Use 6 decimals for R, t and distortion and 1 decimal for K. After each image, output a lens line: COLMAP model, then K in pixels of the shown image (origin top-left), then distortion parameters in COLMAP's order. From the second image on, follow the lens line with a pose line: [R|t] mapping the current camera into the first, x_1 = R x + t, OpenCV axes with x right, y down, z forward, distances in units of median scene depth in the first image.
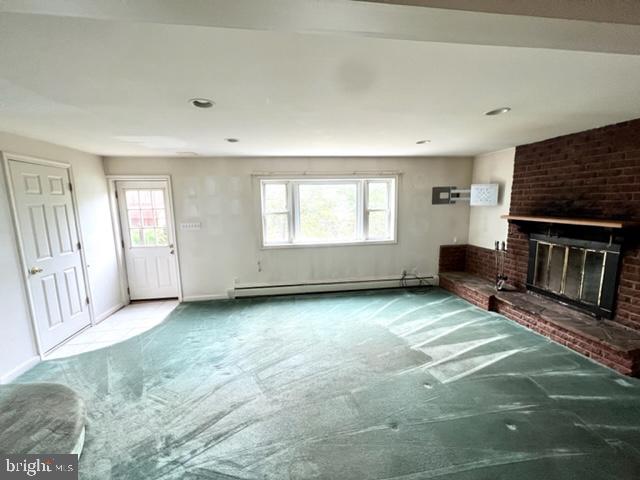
lens RADIAL K [[257.7, 0, 320.0], [0, 257.7, 240.0], [0, 0, 1]] dist [0.000365, 0.000067]
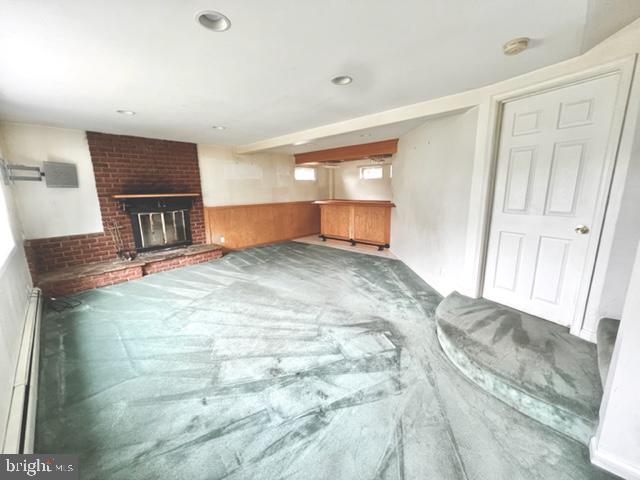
lens RADIAL K [[256.0, 0, 320.0], [0, 256.0, 240.0], [0, 0, 1]] dist [-0.001549, -0.000273]
pose [[-0.623500, -0.132198, 0.770565, -0.825558], [0.139350, 0.951028, 0.275913, -0.106034], [-0.769304, 0.279410, -0.574544, 1.147490]]
